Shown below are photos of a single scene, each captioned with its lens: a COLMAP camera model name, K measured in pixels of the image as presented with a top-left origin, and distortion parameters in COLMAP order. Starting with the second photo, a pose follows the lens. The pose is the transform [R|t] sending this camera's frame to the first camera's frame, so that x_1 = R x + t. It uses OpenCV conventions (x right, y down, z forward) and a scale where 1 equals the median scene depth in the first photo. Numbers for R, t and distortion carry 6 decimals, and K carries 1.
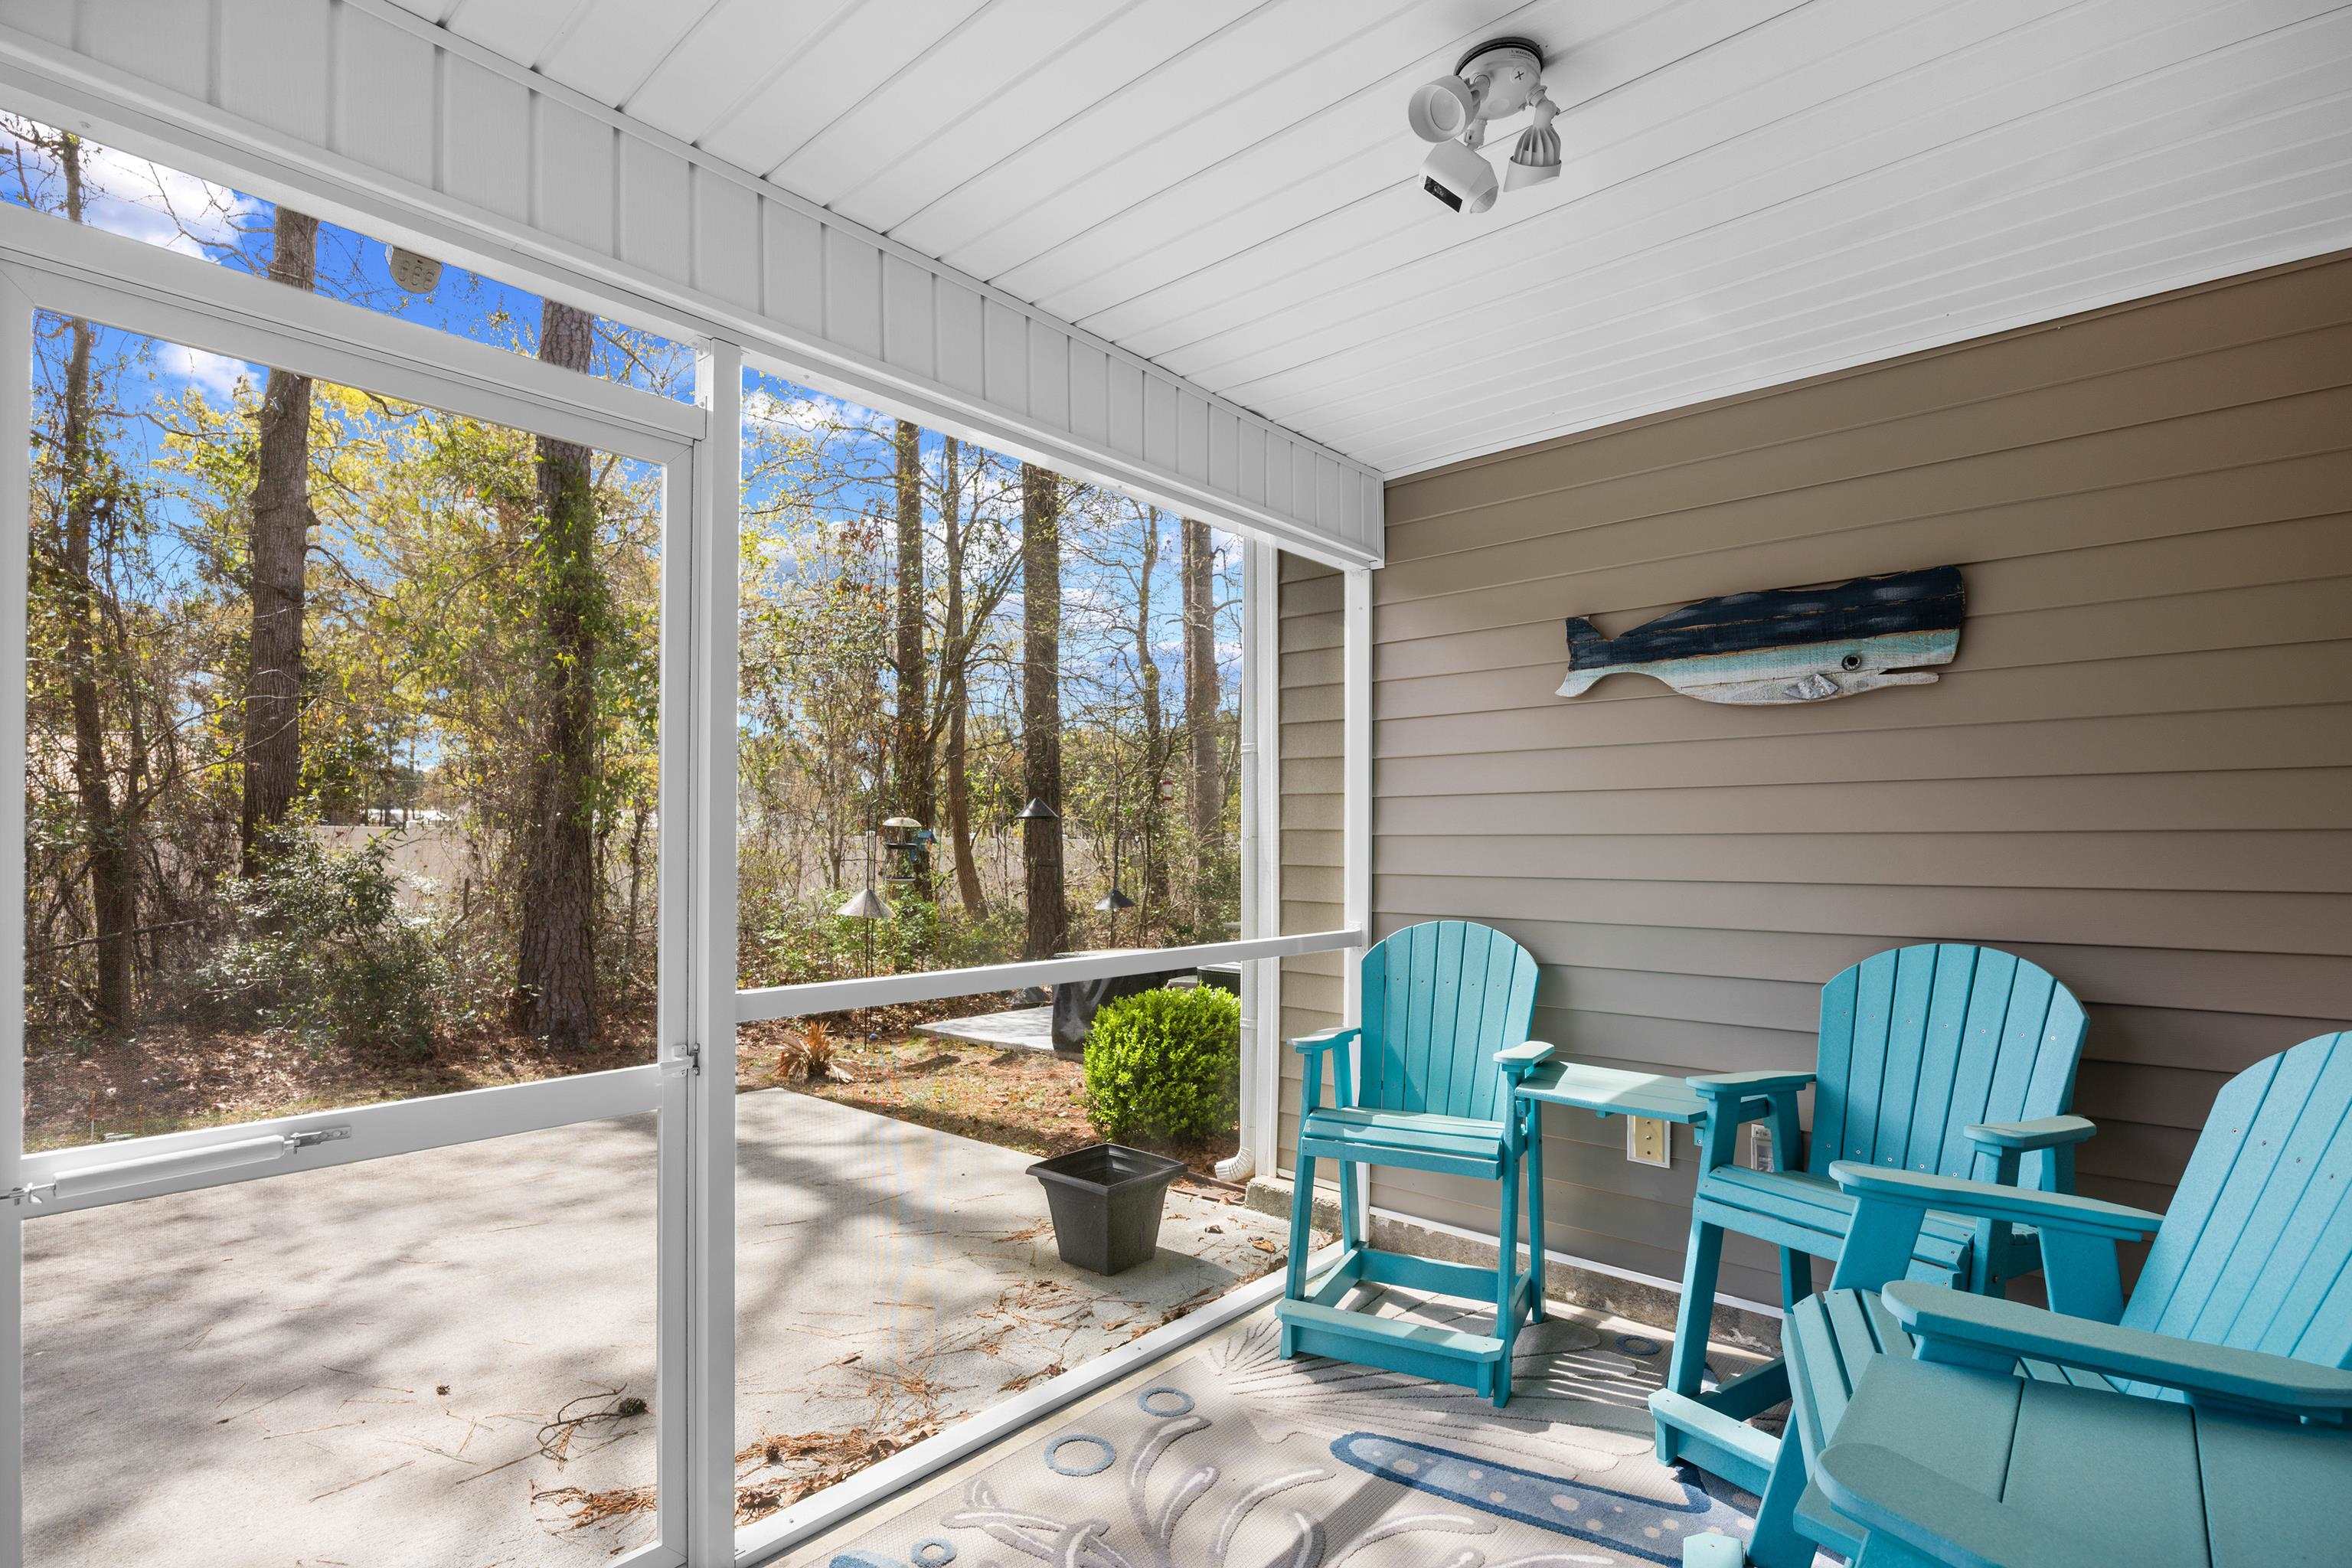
lens RADIAL K [[1103.4, 0, 1172.1], [0, 1103.4, 796.3], [0, 0, 1]] dist [-0.006681, -0.001319]
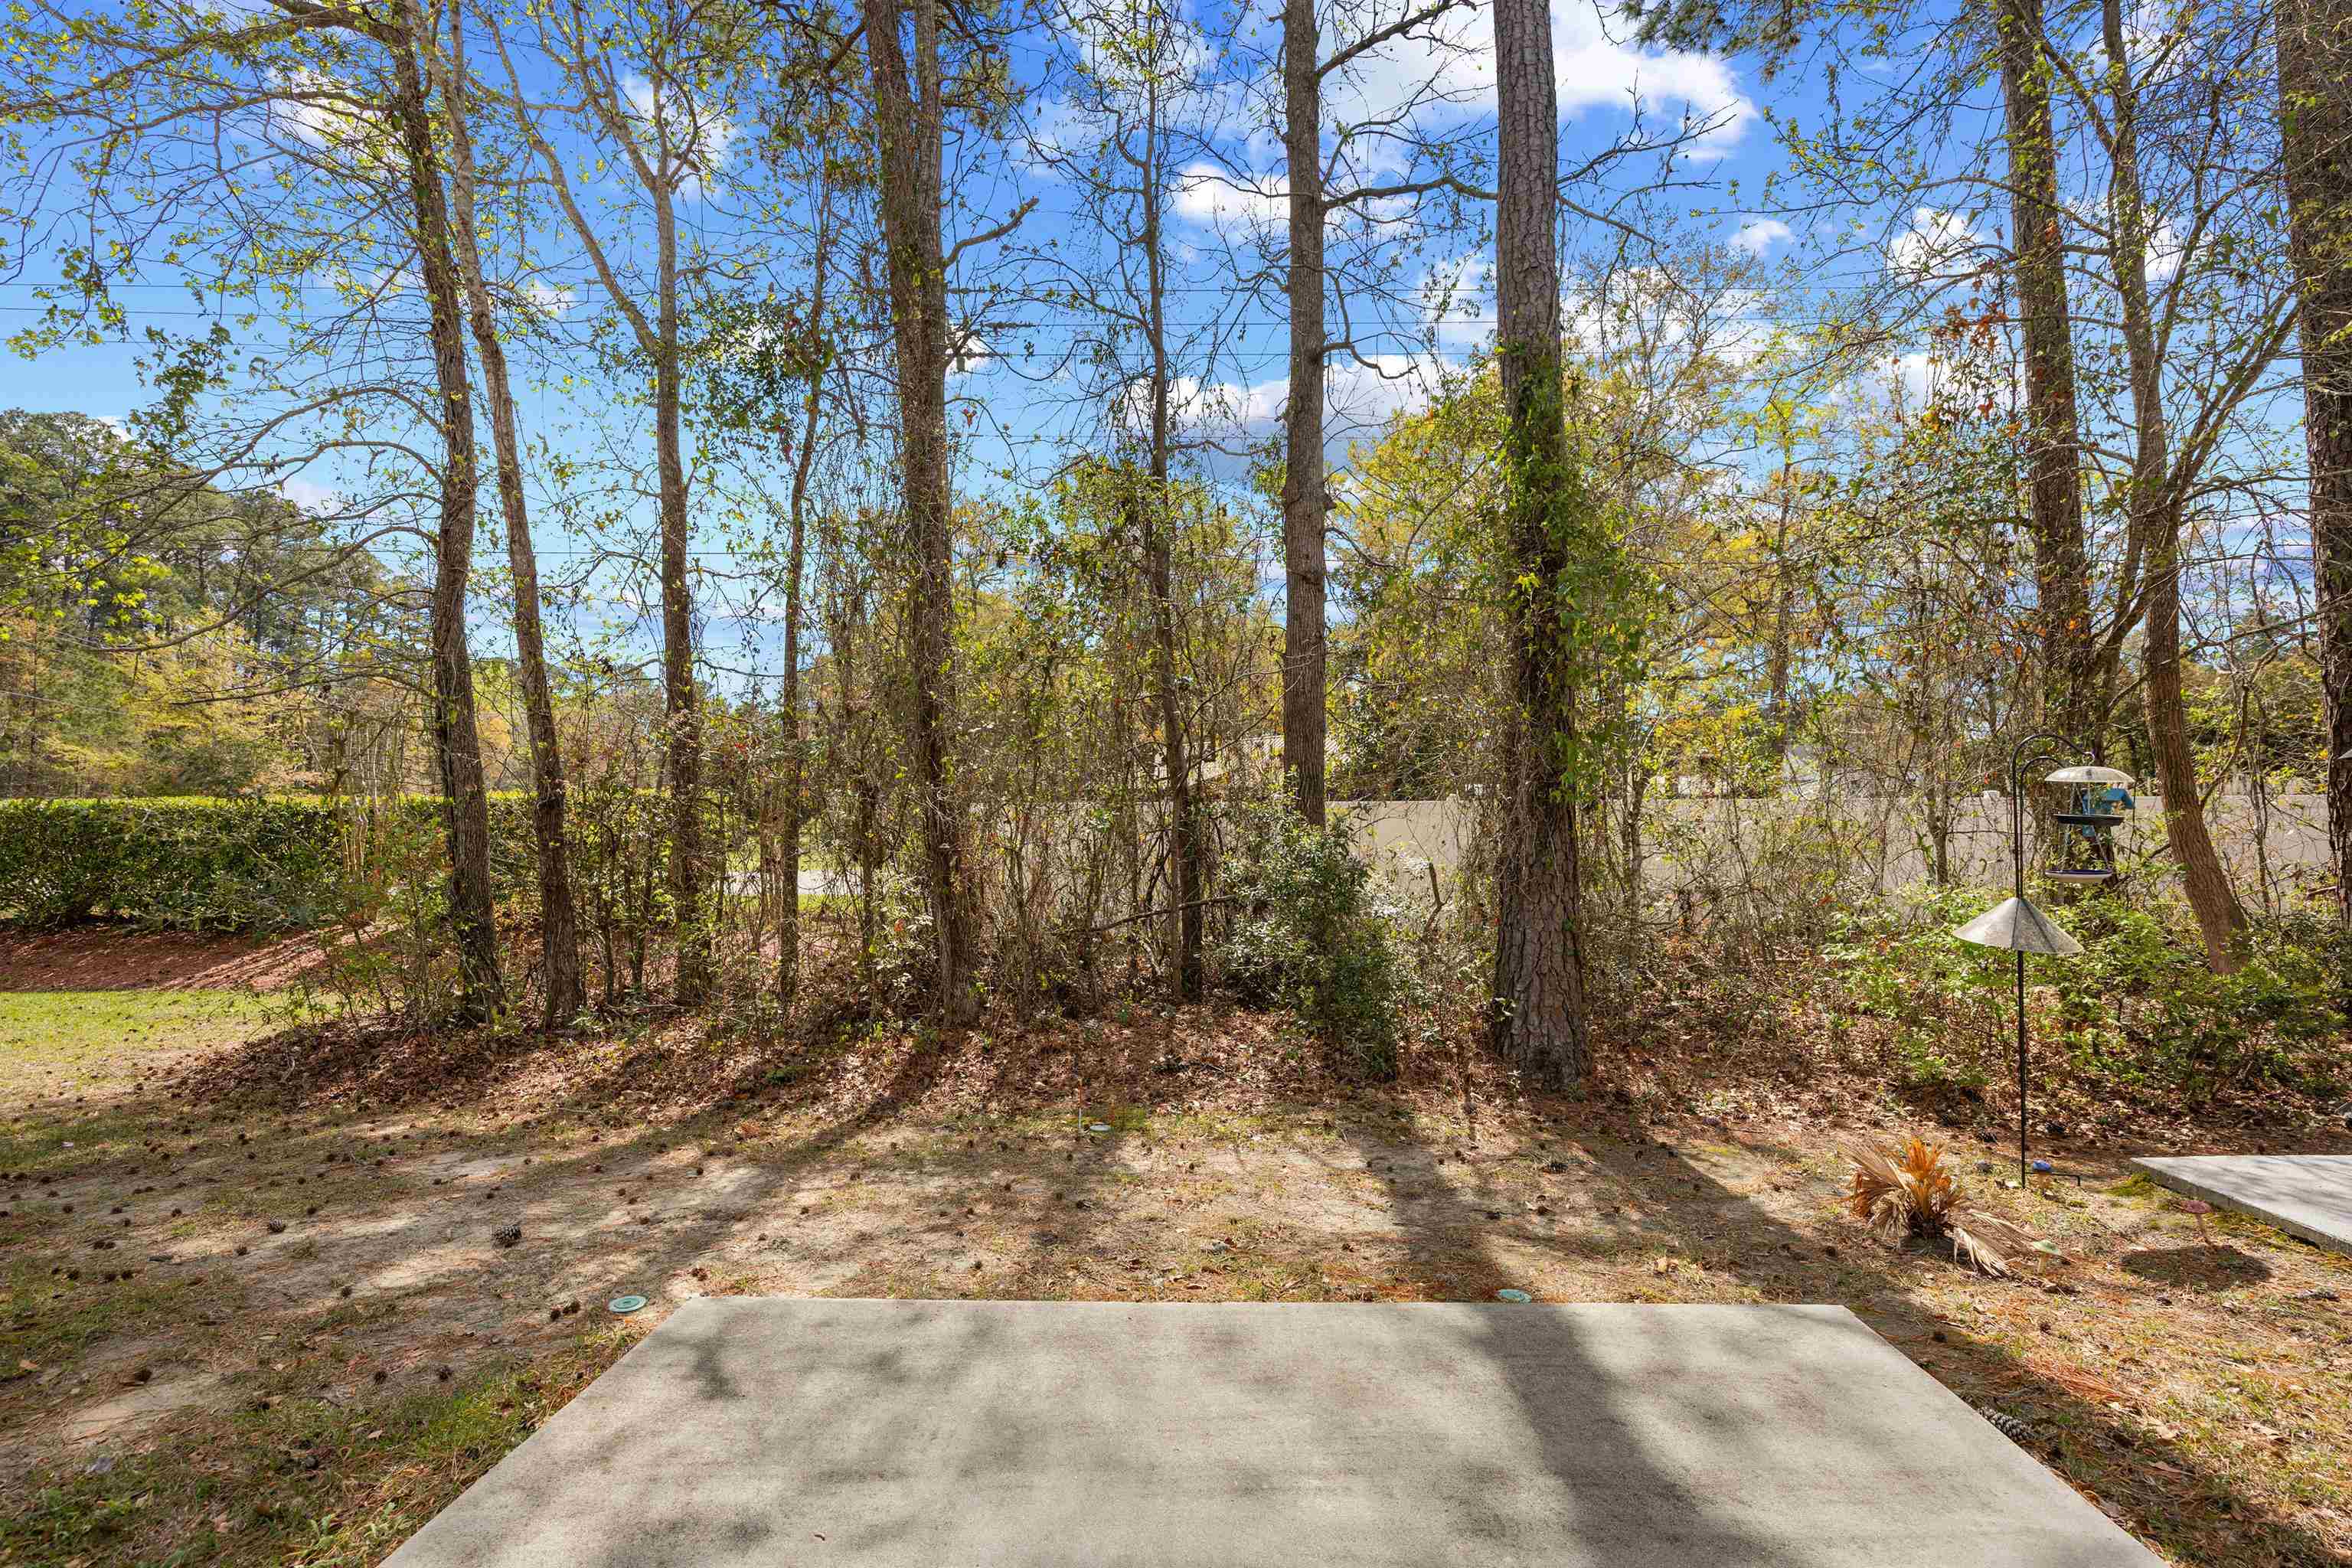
lens RADIAL K [[1103.4, 0, 1170.1], [0, 1103.4, 801.4], [0, 0, 1]] dist [-0.006681, -0.001319]
pose [[0.619168, -0.022808, -0.784927, -0.084232], [0.049851, 0.998704, 0.010303, 0.007241], [0.783674, -0.045509, 0.619503, 0.260789]]
